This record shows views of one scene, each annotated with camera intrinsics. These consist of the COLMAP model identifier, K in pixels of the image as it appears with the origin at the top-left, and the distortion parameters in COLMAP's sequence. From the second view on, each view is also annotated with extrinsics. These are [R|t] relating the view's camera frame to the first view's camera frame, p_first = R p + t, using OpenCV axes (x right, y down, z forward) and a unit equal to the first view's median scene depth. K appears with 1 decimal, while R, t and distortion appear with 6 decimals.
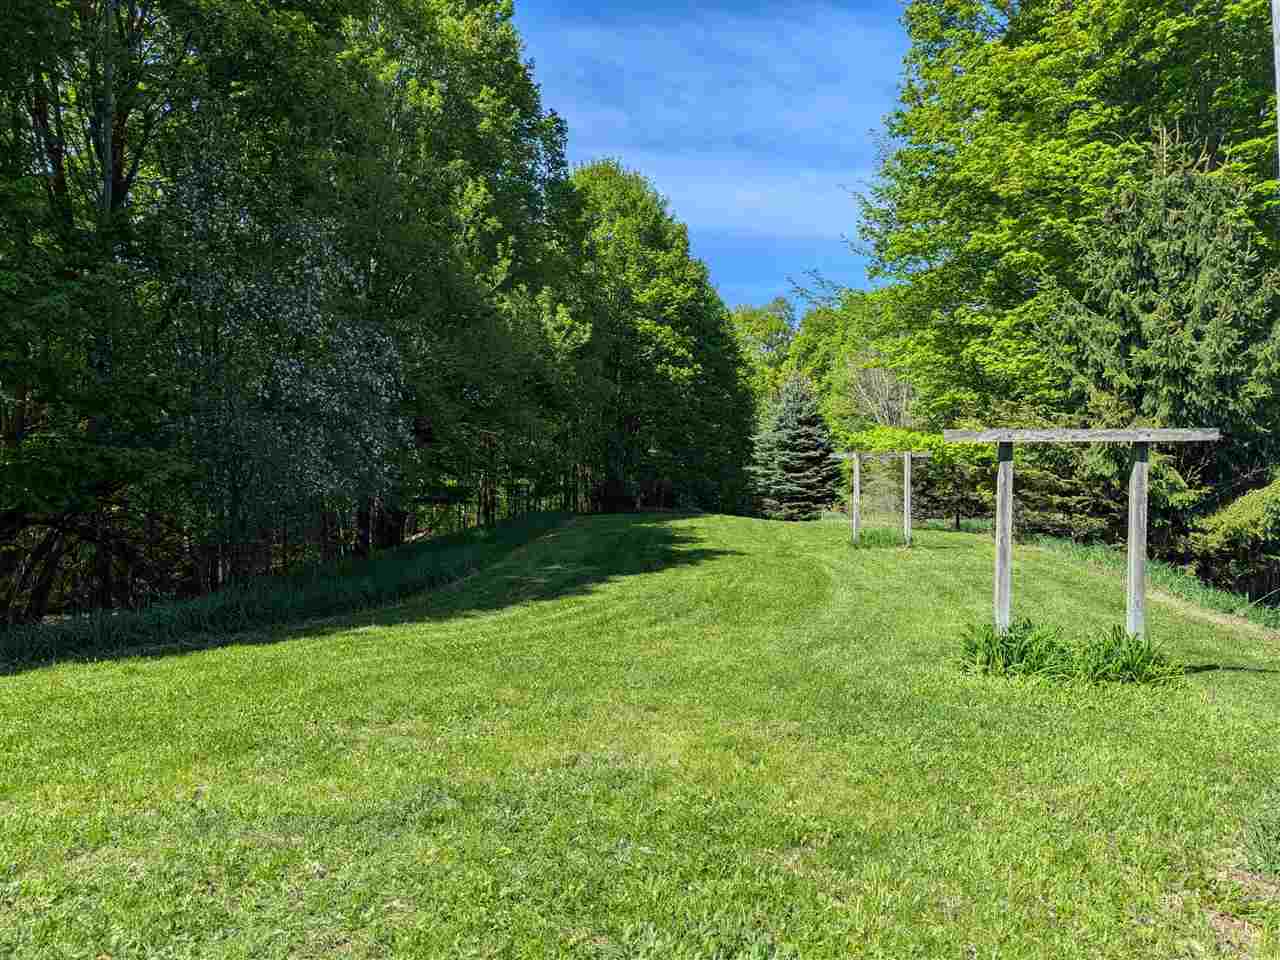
lens RADIAL K [[889.4, 0, 580.2], [0, 889.4, 482.9], [0, 0, 1]] dist [0.001560, -0.000533]
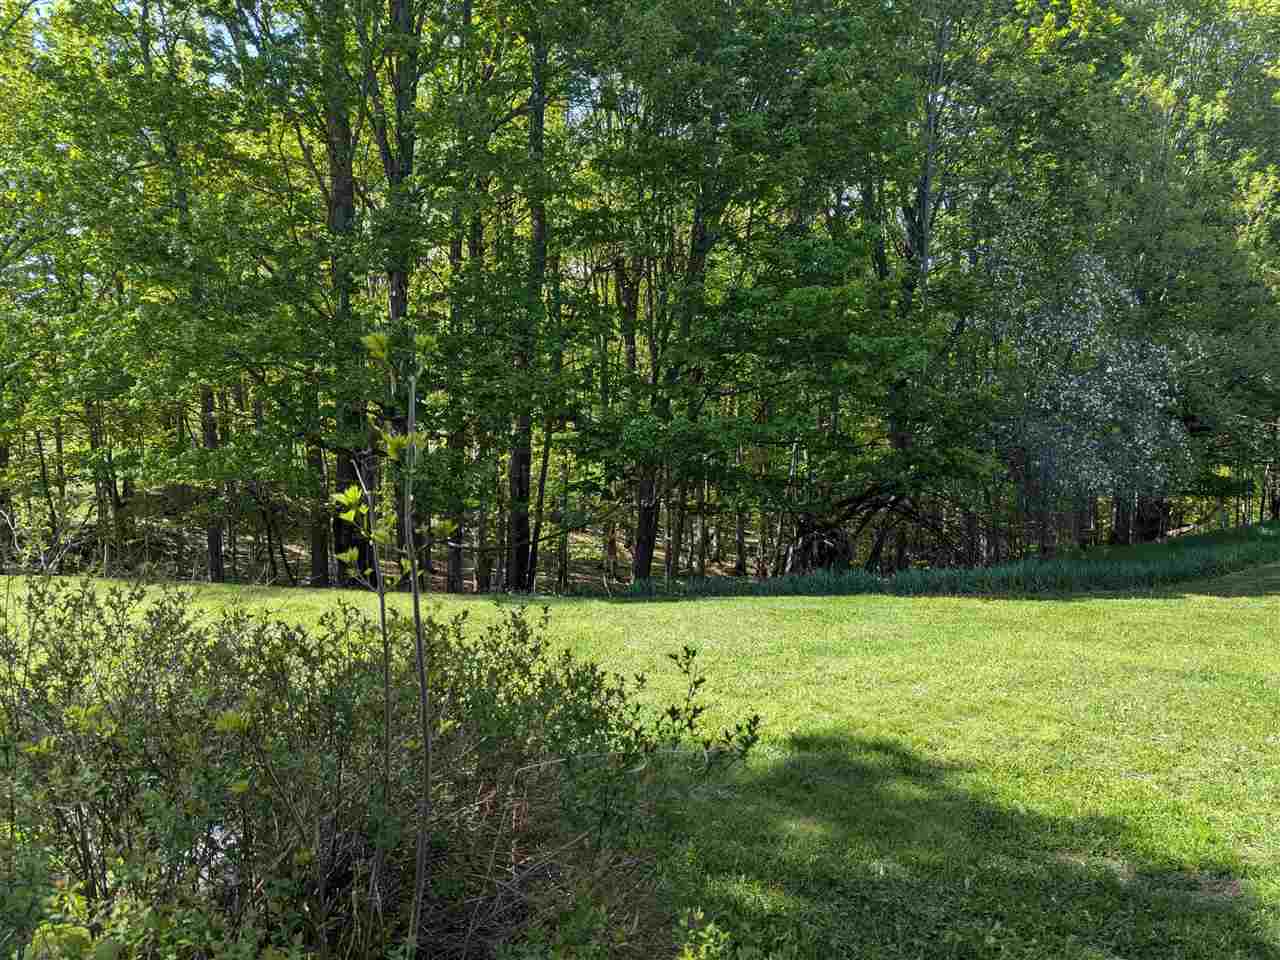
lens RADIAL K [[903.4, 0, 647.0], [0, 903.4, 491.0], [0, 0, 1]] dist [0.000961, -0.005839]
pose [[0.754749, 0.026218, -0.655489, 0.034791], [-0.008989, 0.999521, 0.029629, -0.012667], [0.655952, -0.016471, 0.754623, -0.232747]]
